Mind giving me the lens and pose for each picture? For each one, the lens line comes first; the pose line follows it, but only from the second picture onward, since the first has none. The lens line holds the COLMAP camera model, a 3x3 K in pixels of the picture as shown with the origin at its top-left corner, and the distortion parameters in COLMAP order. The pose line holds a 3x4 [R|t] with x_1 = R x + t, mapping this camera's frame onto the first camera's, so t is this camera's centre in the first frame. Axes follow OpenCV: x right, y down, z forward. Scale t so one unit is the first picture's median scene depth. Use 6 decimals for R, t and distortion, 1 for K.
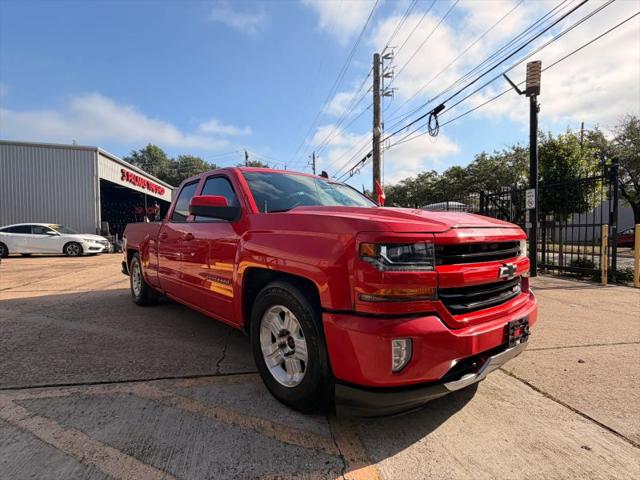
lens RADIAL K [[333.7, 0, 317.8], [0, 333.7, 239.7], [0, 0, 1]] dist [0.002514, -0.001435]
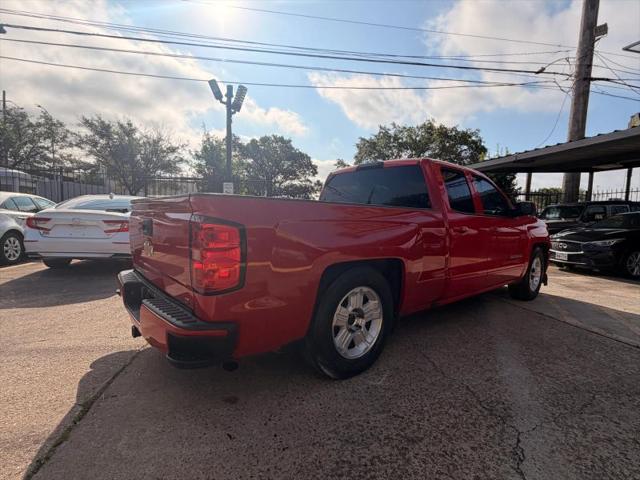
lens RADIAL K [[319.5, 0, 319.1], [0, 319.5, 241.8], [0, 0, 1]] dist [0.006396, -0.003697]
pose [[0.010729, -0.075526, 0.997086, -0.302309], [-0.000165, 0.997143, 0.075532, -0.009266], [-0.999942, -0.000975, 0.010686, 0.322598]]
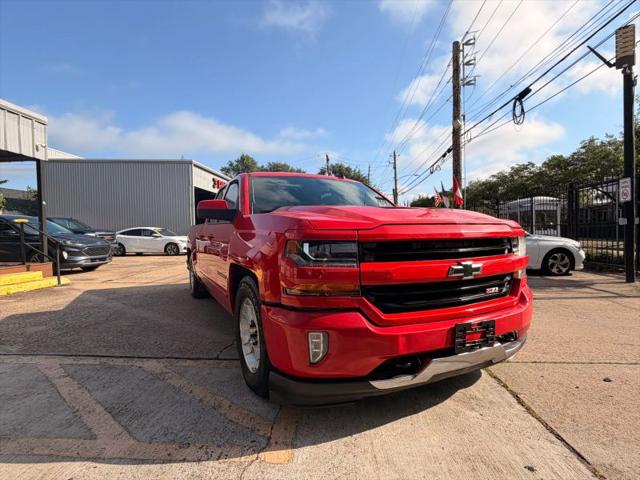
lens RADIAL K [[333.7, 0, 320.2], [0, 333.7, 238.9], [0, 0, 1]] dist [0.002514, -0.001435]
pose [[0.969134, -0.005098, -0.246480, 0.050760], [0.003903, 0.999978, -0.005336, 0.001199], [0.246502, 0.004210, 0.969133, -0.000798]]
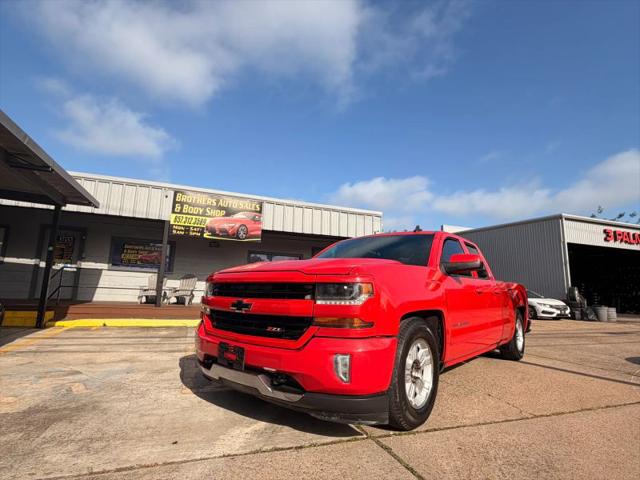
lens RADIAL K [[333.7, 0, 323.0], [0, 333.7, 239.5], [0, 0, 1]] dist [0.002514, -0.001435]
pose [[0.159816, -0.148293, -0.975945, 0.235922], [-0.053635, 0.985887, -0.158586, 0.003934], [0.985689, 0.077690, 0.149607, 0.137094]]
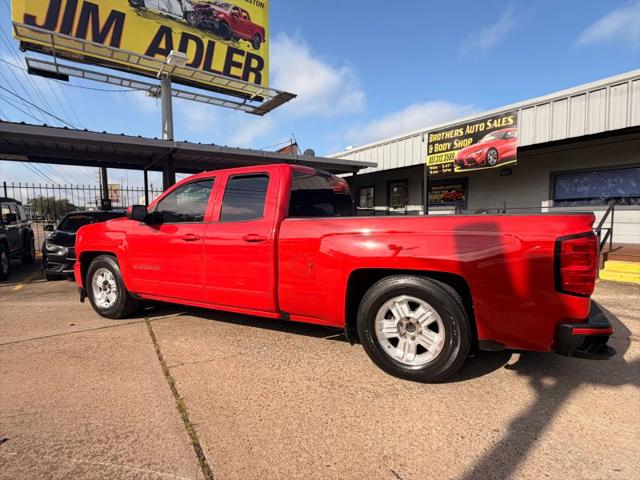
lens RADIAL K [[333.7, 0, 320.7], [0, 333.7, 237.2], [0, 0, 1]] dist [0.002514, -0.001435]
pose [[-0.924381, 0.037058, -0.379667, 0.061057], [0.005729, 0.996507, 0.083316, -0.020094], [0.381428, 0.074841, -0.921364, 0.462458]]
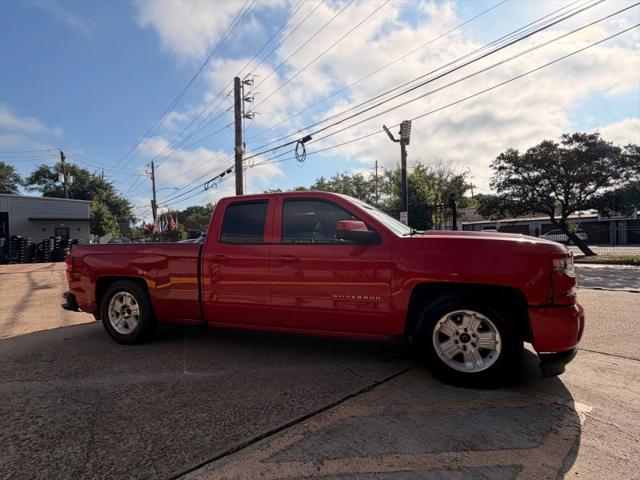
lens RADIAL K [[317.4, 0, 316.7], [0, 317.4, 238.9], [0, 0, 1]] dist [-0.005830, 0.002582]
pose [[0.870451, -0.012745, 0.492090, -0.155926], [0.031423, 0.999065, -0.029708, -0.007310], [-0.491251, 0.041322, 0.870037, 0.027300]]
